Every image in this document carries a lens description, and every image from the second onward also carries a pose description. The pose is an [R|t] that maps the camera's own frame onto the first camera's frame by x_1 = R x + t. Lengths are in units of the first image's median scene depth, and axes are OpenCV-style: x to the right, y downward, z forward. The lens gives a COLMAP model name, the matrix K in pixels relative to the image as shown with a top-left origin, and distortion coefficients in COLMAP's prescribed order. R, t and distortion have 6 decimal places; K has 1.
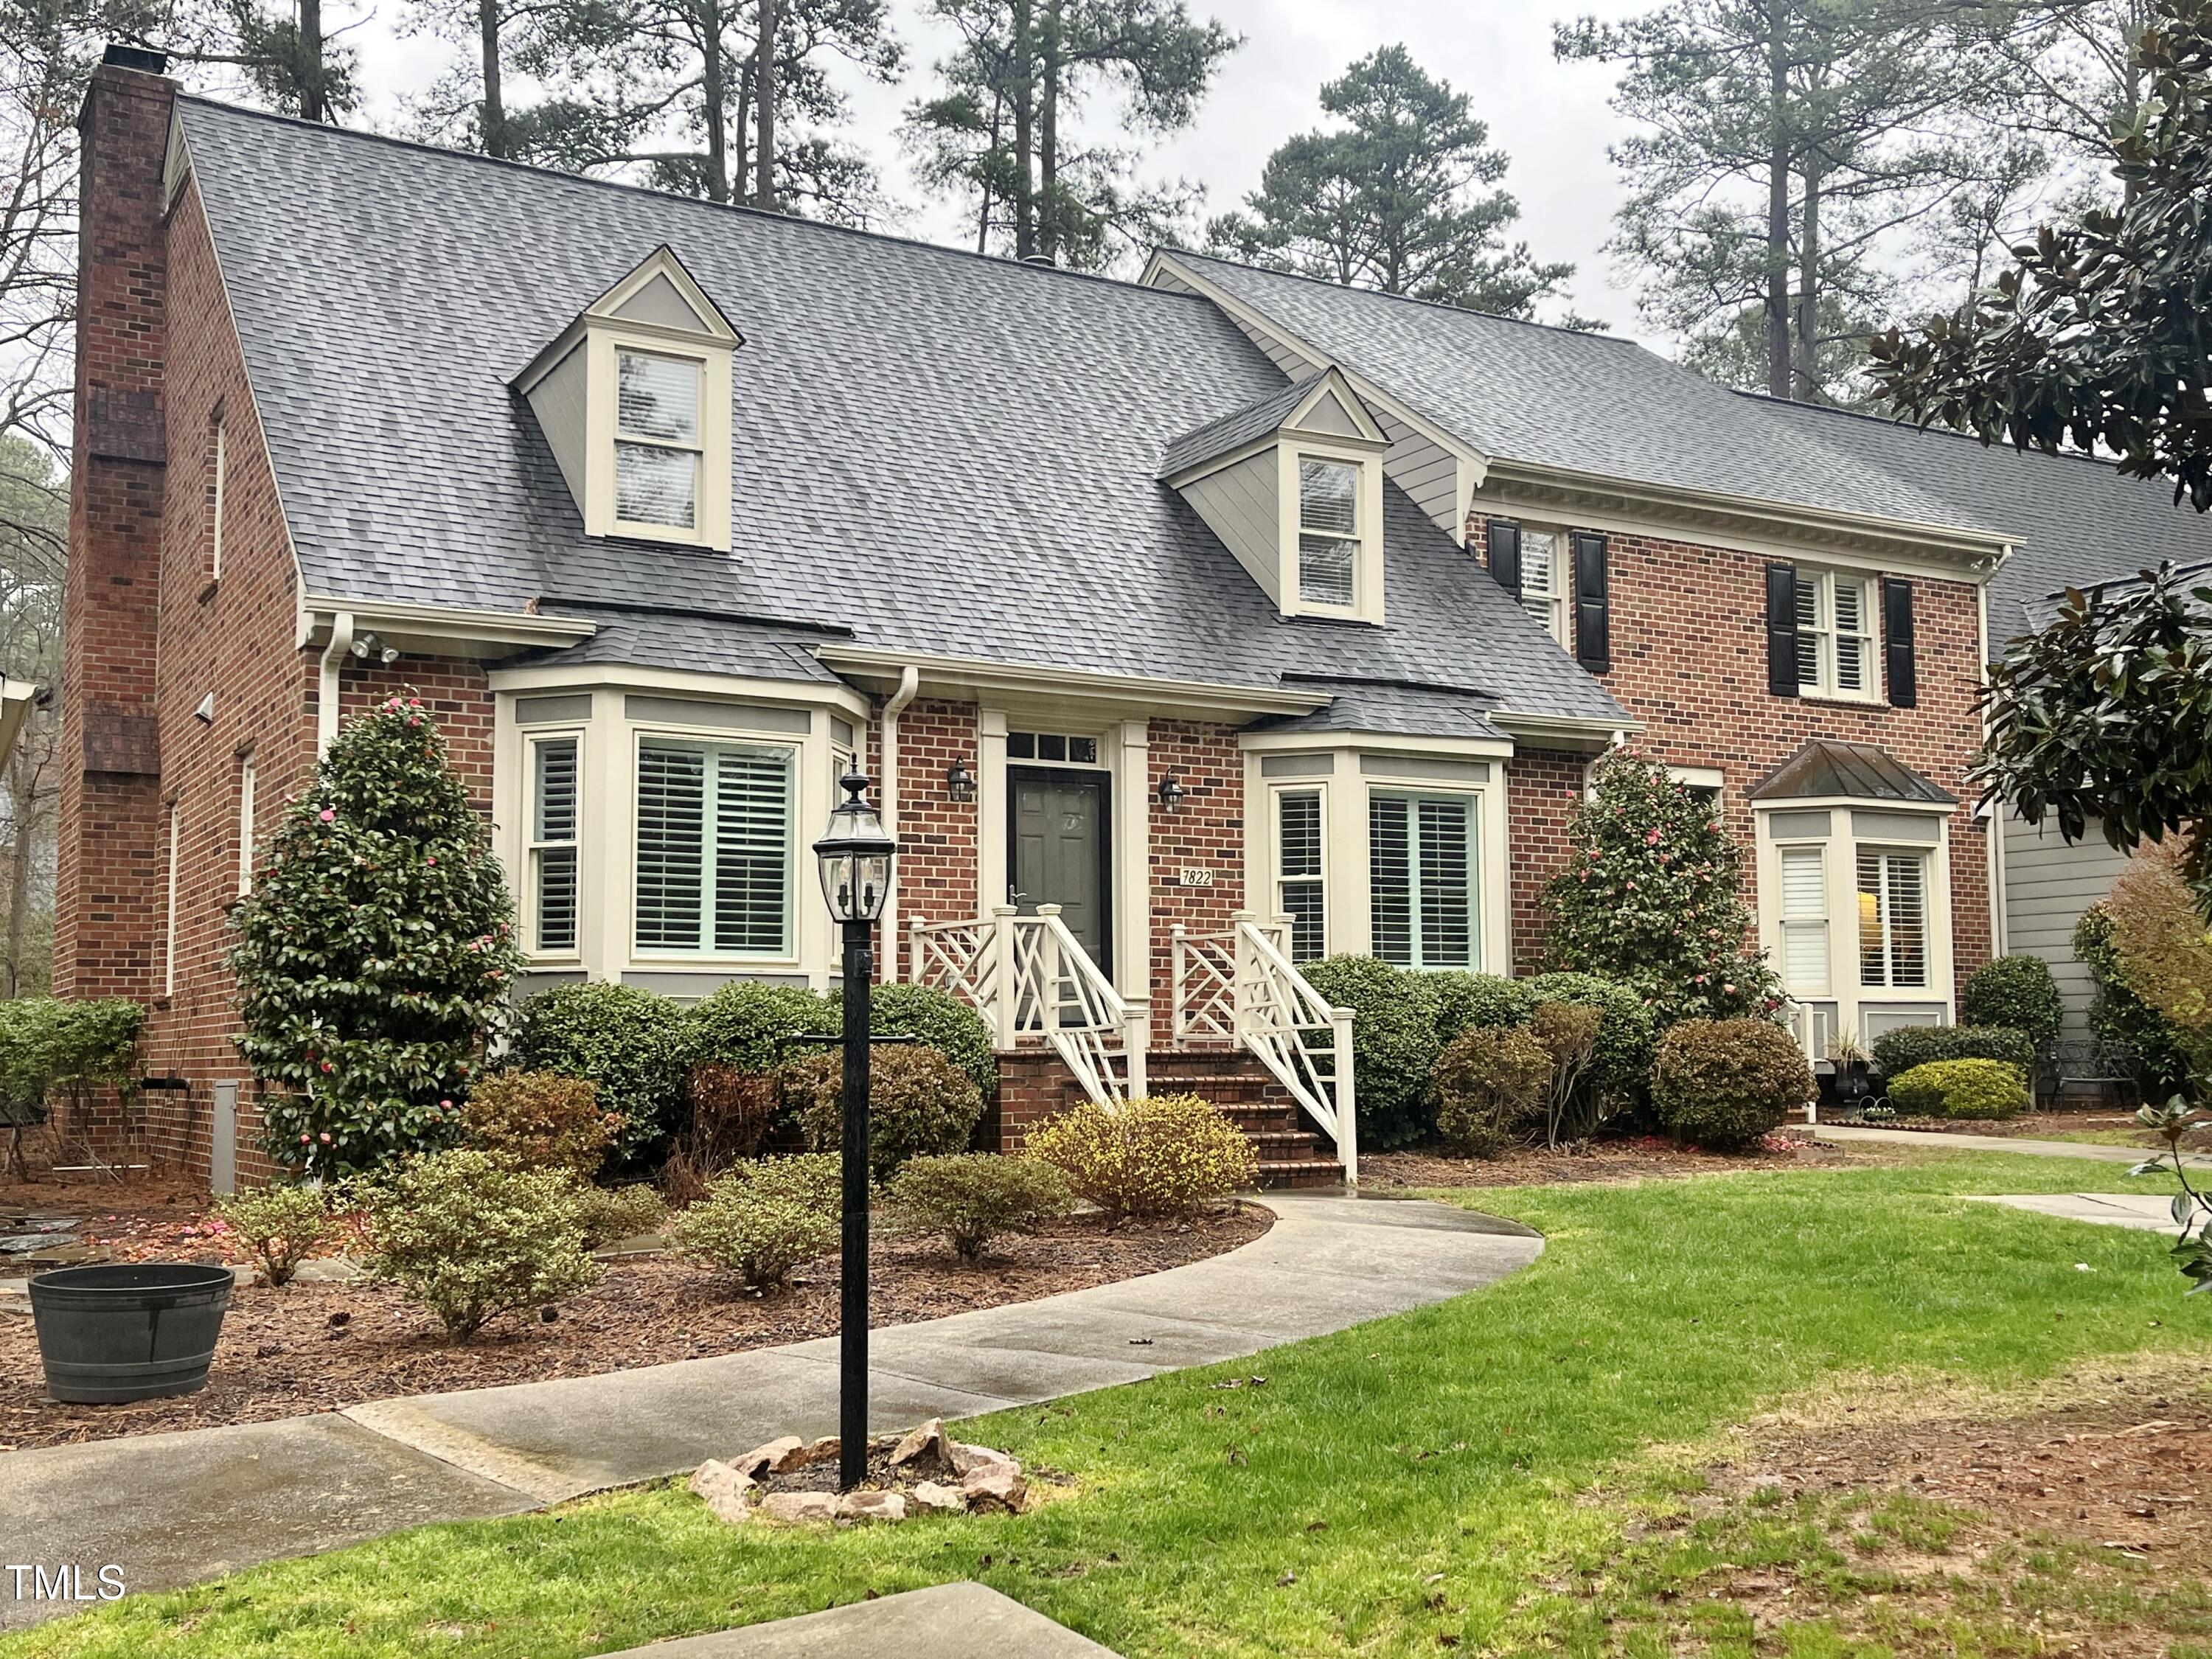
lens RADIAL K [[2233.0, 0, 1106.0], [0, 2233.0, 829.5], [0, 0, 1]] dist [0.146347, -0.331456]
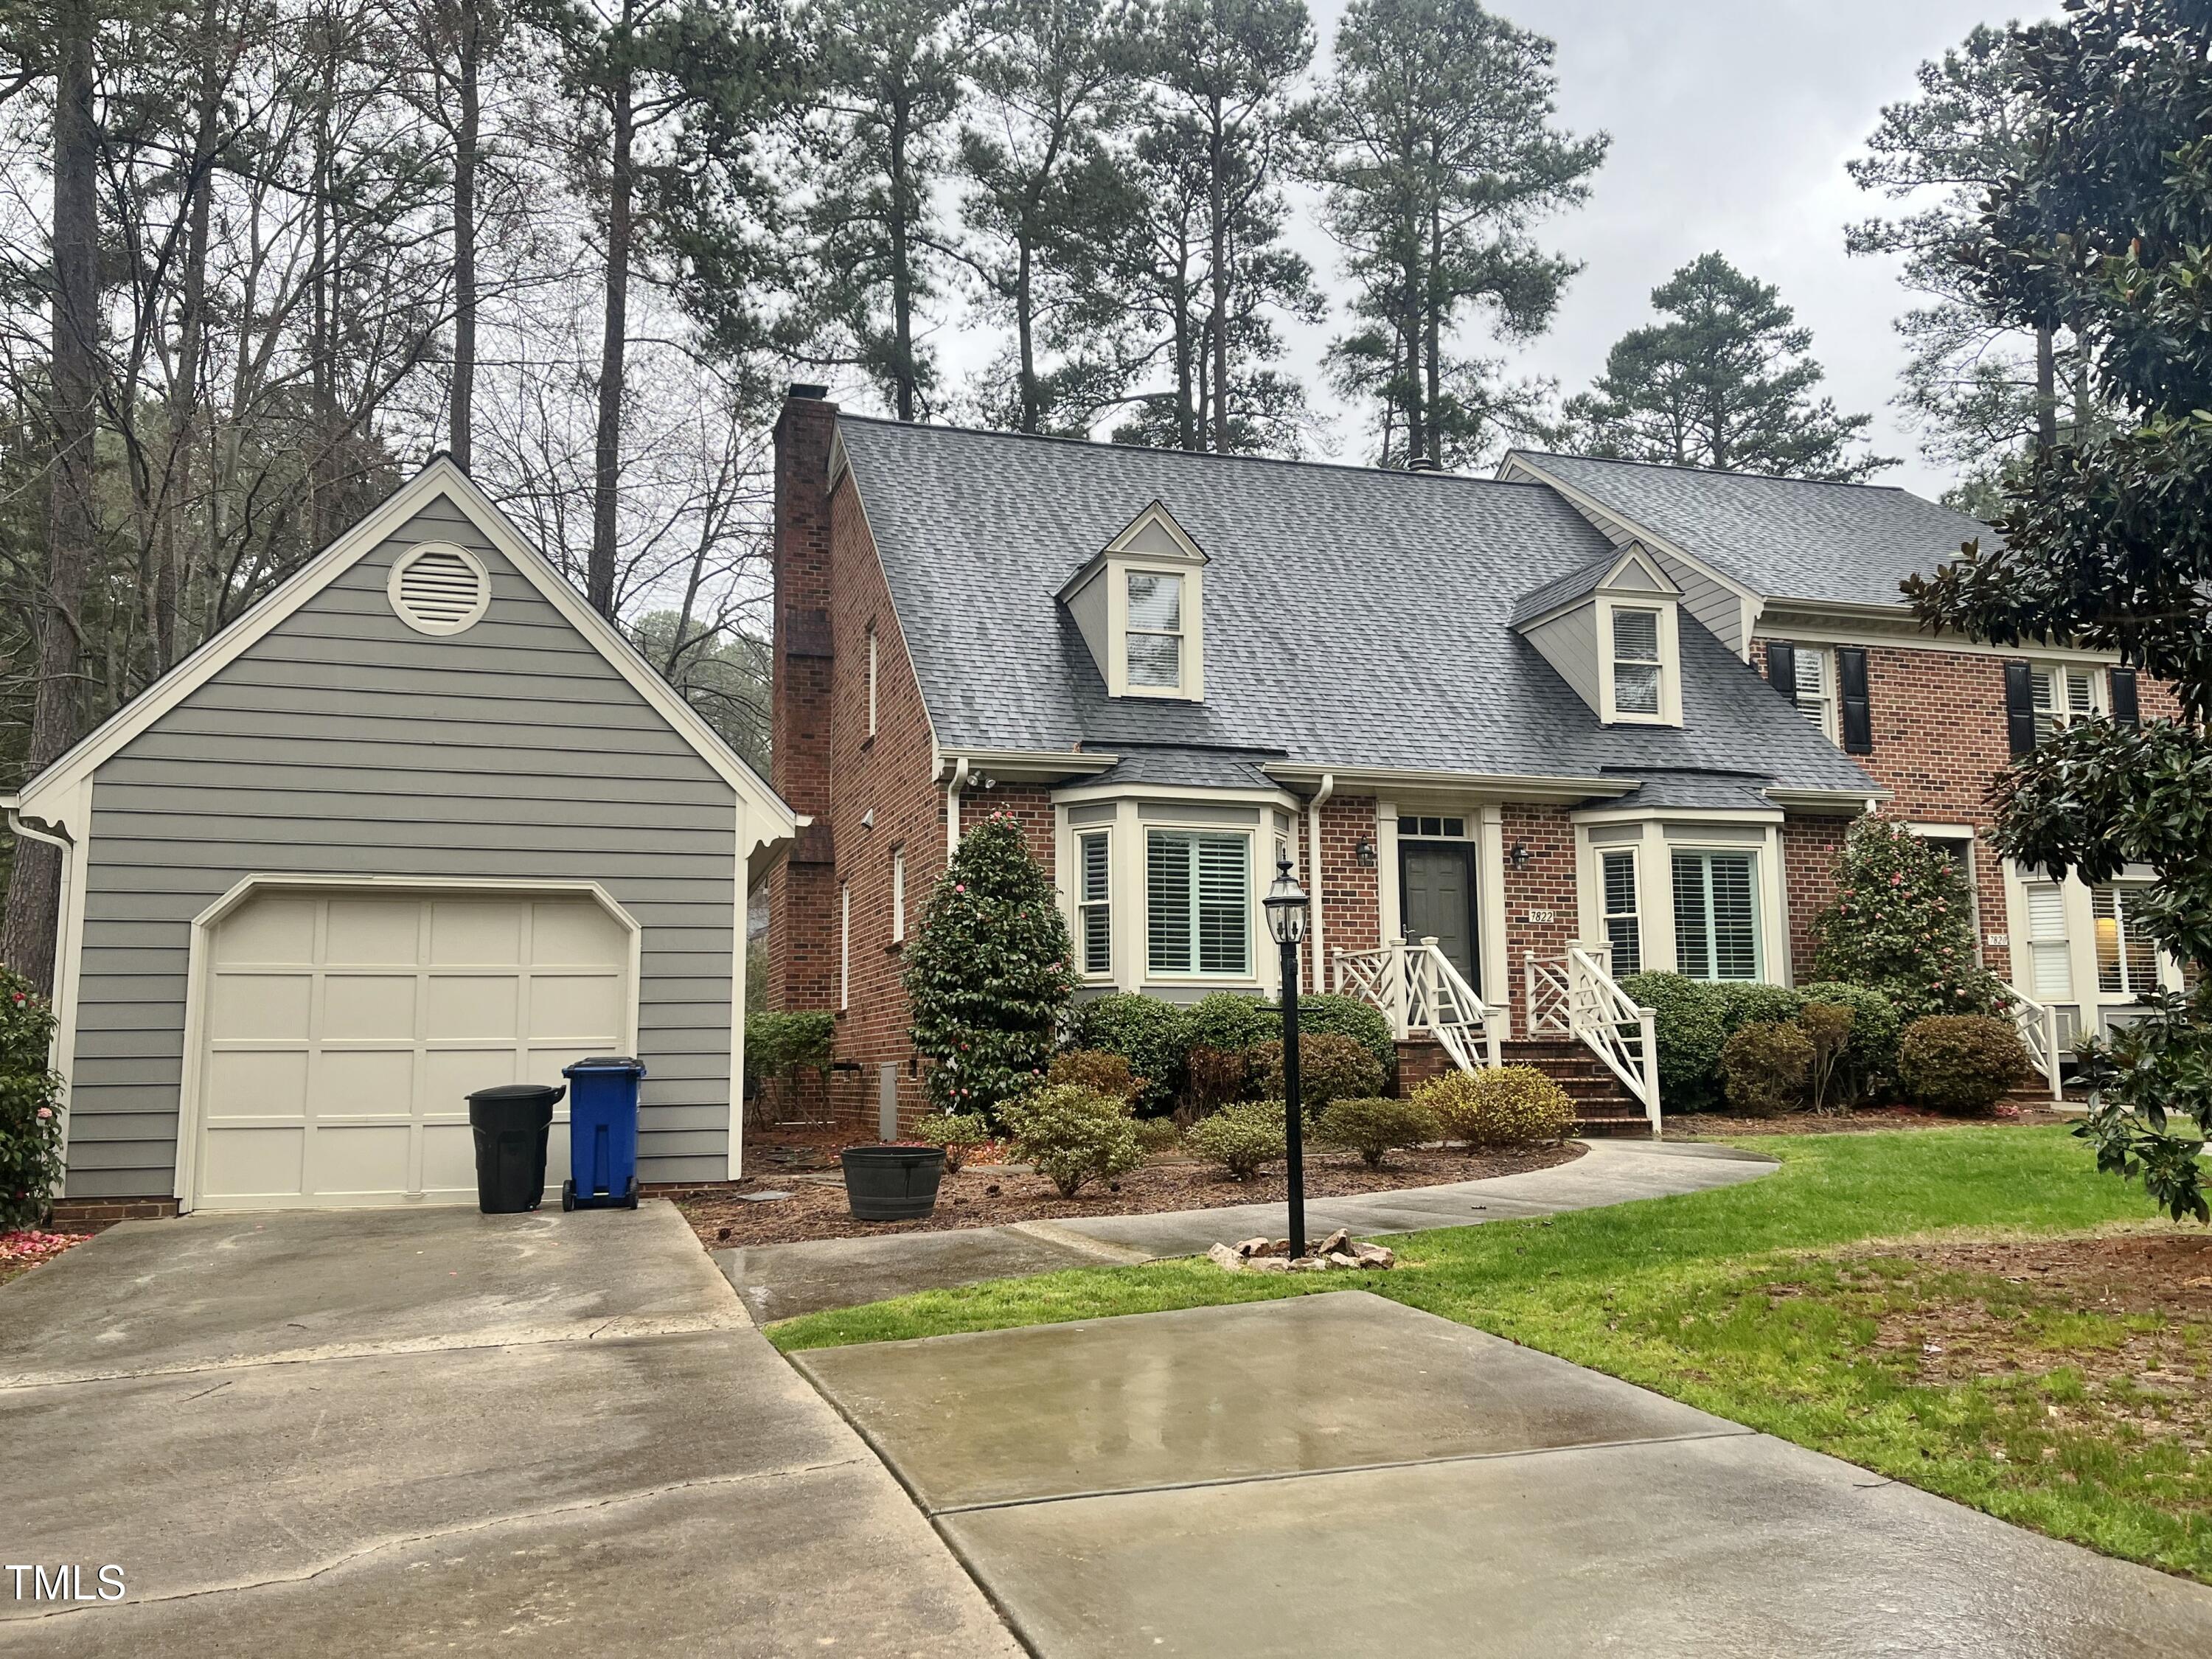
lens RADIAL K [[1768.7, 0, 1104.8], [0, 1768.7, 844.2], [0, 0, 1]] dist [0.146456, -0.269826]
pose [[0.975533, -0.030529, -0.217725, 0.019273], [0.025468, 0.999337, -0.026010, -0.001596], [0.218375, 0.019829, 0.975663, -0.141208]]
